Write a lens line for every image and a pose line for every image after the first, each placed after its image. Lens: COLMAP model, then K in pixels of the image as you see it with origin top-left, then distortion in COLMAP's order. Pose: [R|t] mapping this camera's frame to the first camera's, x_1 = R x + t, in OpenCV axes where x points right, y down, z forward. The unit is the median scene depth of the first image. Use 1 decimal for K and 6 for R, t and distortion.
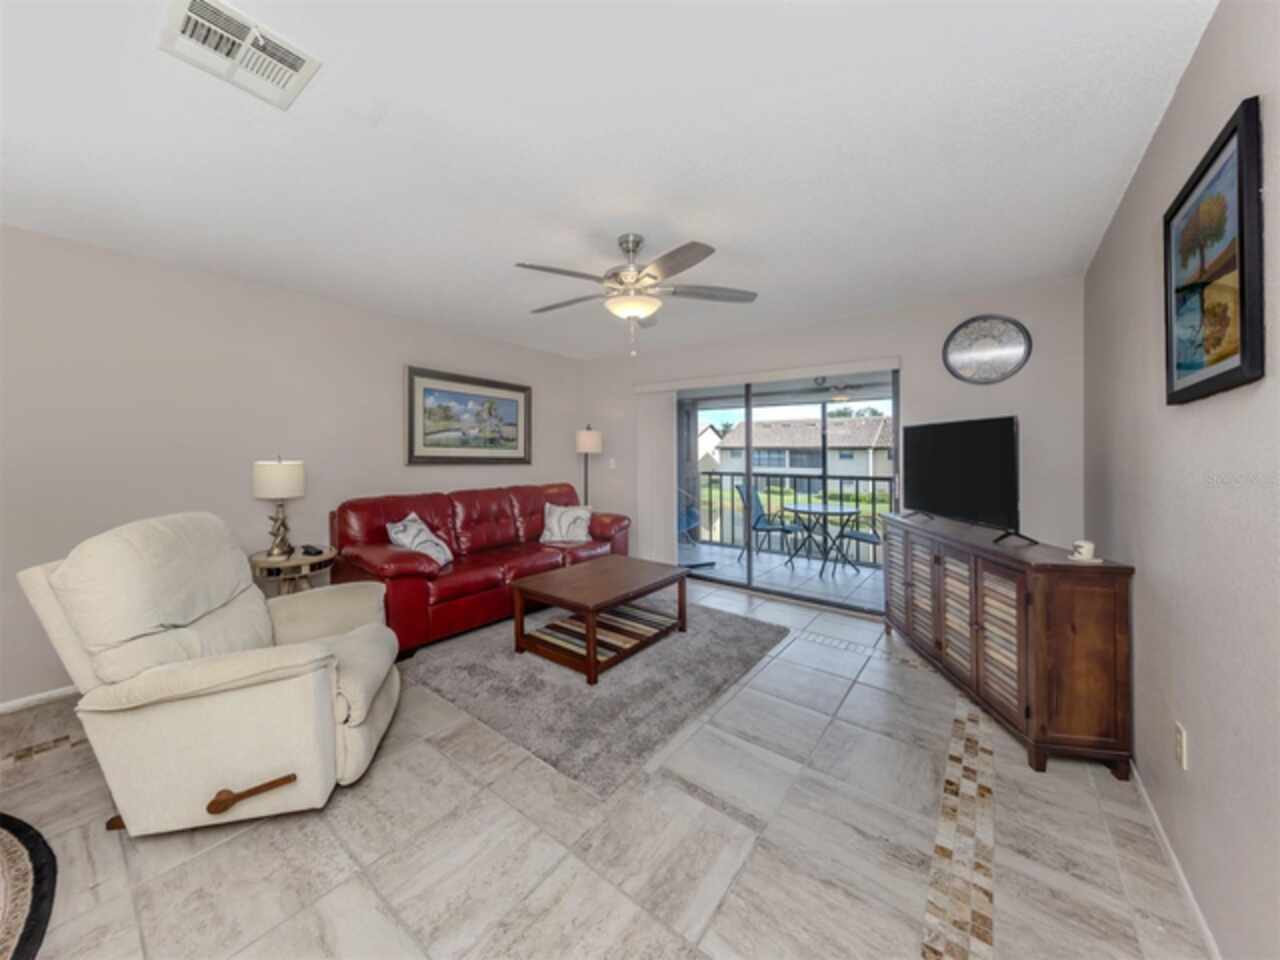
lens RADIAL K [[478.9, 0, 640.7], [0, 478.9, 435.4], [0, 0, 1]] dist [0.000492, 0.000075]
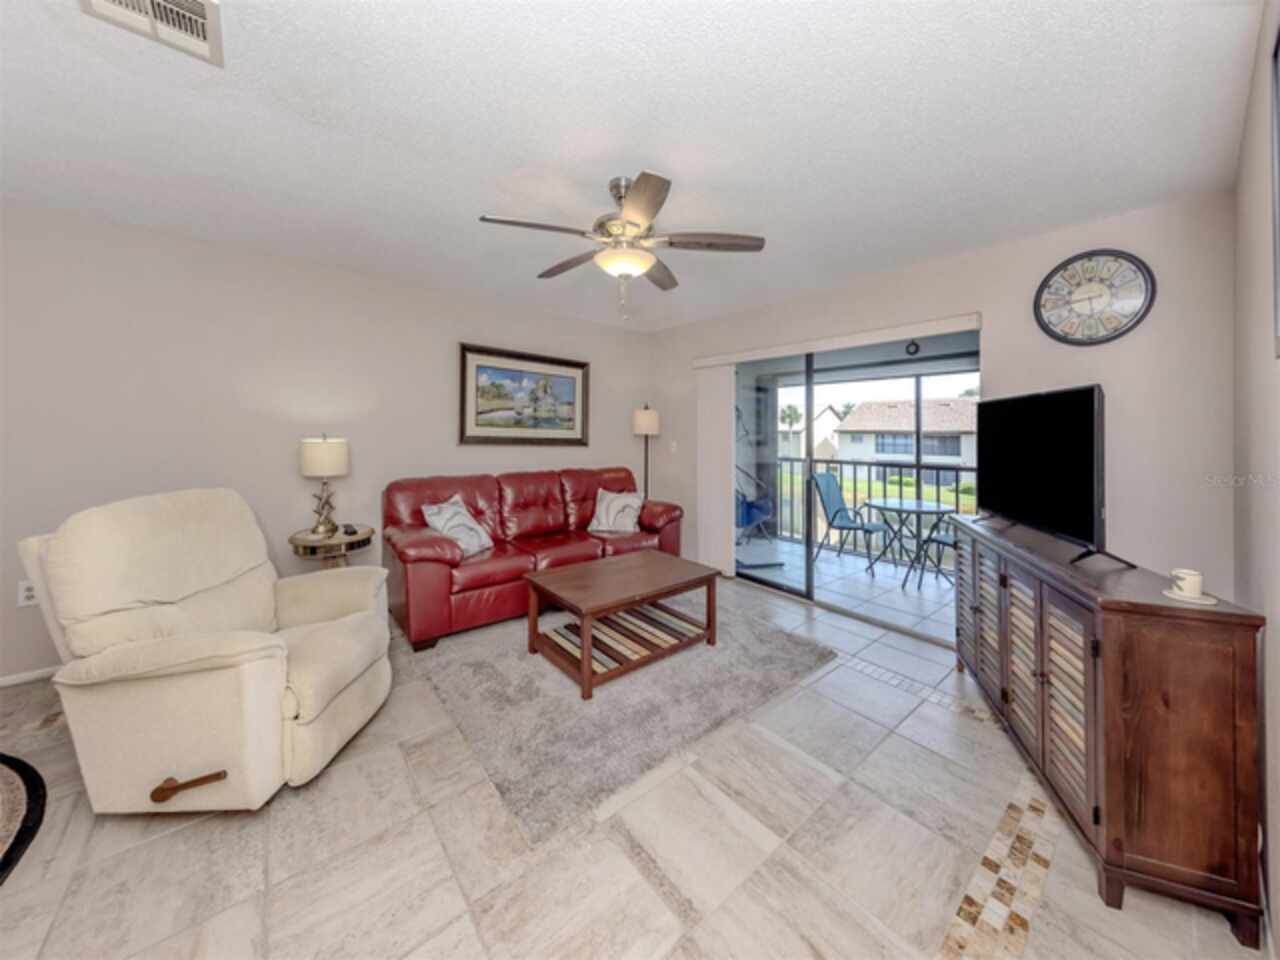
lens RADIAL K [[522.1, 0, 637.7], [0, 522.1, 413.3], [0, 0, 1]] dist [0.001805, -0.000175]
pose [[0.985053, 0.003170, -0.172220, 0.166288], [-0.004084, 0.999979, -0.004952, 0.005407], [0.172201, 0.005581, 0.985046, 0.084835]]
